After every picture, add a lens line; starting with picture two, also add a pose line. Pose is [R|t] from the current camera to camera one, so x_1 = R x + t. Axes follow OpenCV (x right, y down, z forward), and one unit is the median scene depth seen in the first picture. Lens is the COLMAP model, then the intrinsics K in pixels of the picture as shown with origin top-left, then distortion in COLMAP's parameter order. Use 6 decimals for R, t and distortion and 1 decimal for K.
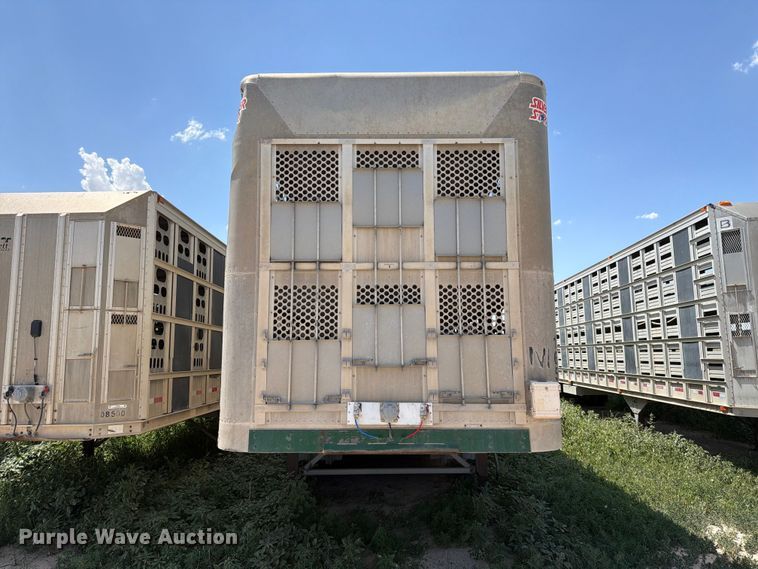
lens RADIAL K [[527.4, 0, 385.0], [0, 527.4, 285.7], [0, 0, 1]] dist [0.061421, -0.064100]
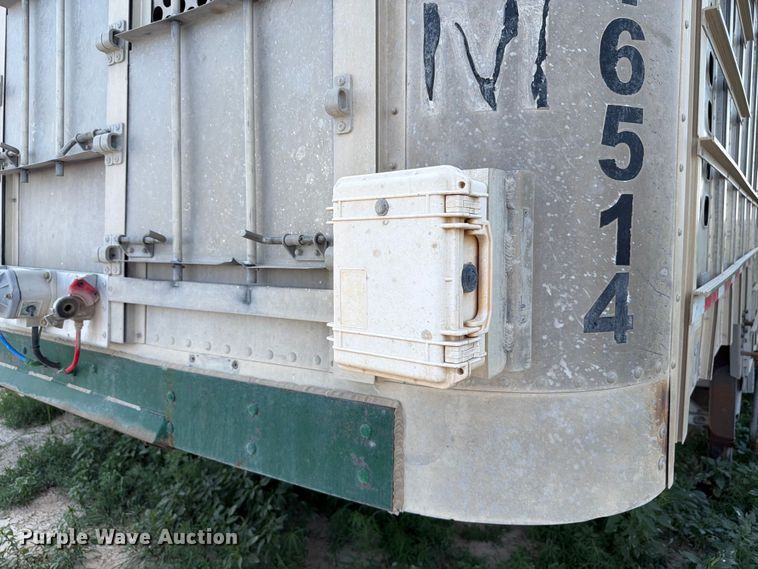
lens RADIAL K [[527.4, 0, 379.7], [0, 527.4, 282.7], [0, 0, 1]] dist [0.061421, -0.064100]
pose [[0.796025, 0.035290, -0.604234, 0.366914], [0.108855, 0.973674, 0.200274, 0.166639], [0.595394, -0.225197, 0.771228, 0.788925]]
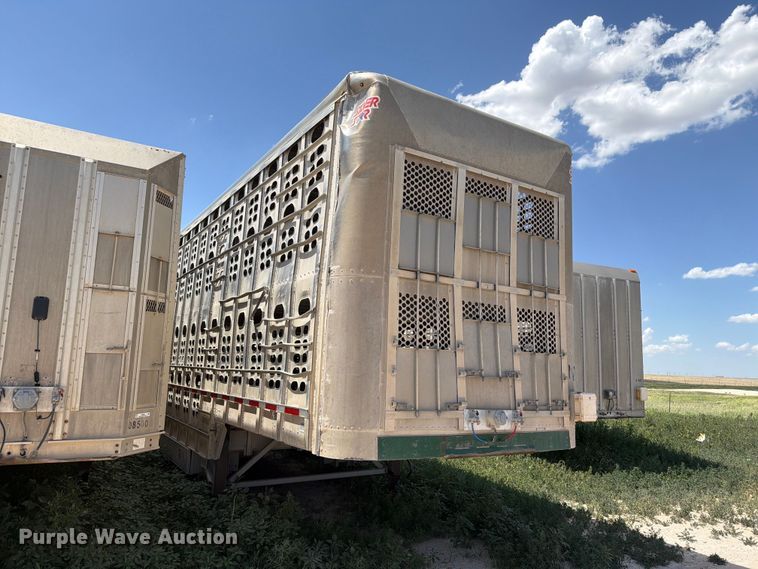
lens RADIAL K [[527.4, 0, 391.3], [0, 527.4, 287.1], [0, 0, 1]] dist [0.061421, -0.064100]
pose [[0.843129, 0.116265, 0.524992, -0.729552], [-0.113649, 0.992819, -0.037351, 0.028187], [-0.525564, -0.028174, 0.850288, 0.153252]]
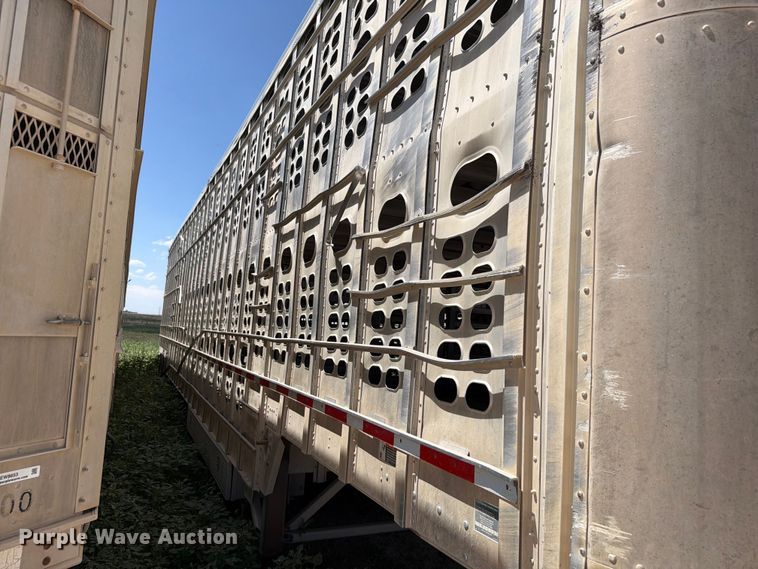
lens RADIAL K [[527.4, 0, 376.7], [0, 527.4, 280.3], [0, 0, 1]] dist [0.061421, -0.064100]
pose [[0.909706, 0.106184, 0.401448, -0.527523], [-0.124001, 0.992108, 0.018579, 0.125361], [-0.396307, -0.066682, 0.915694, 0.822047]]
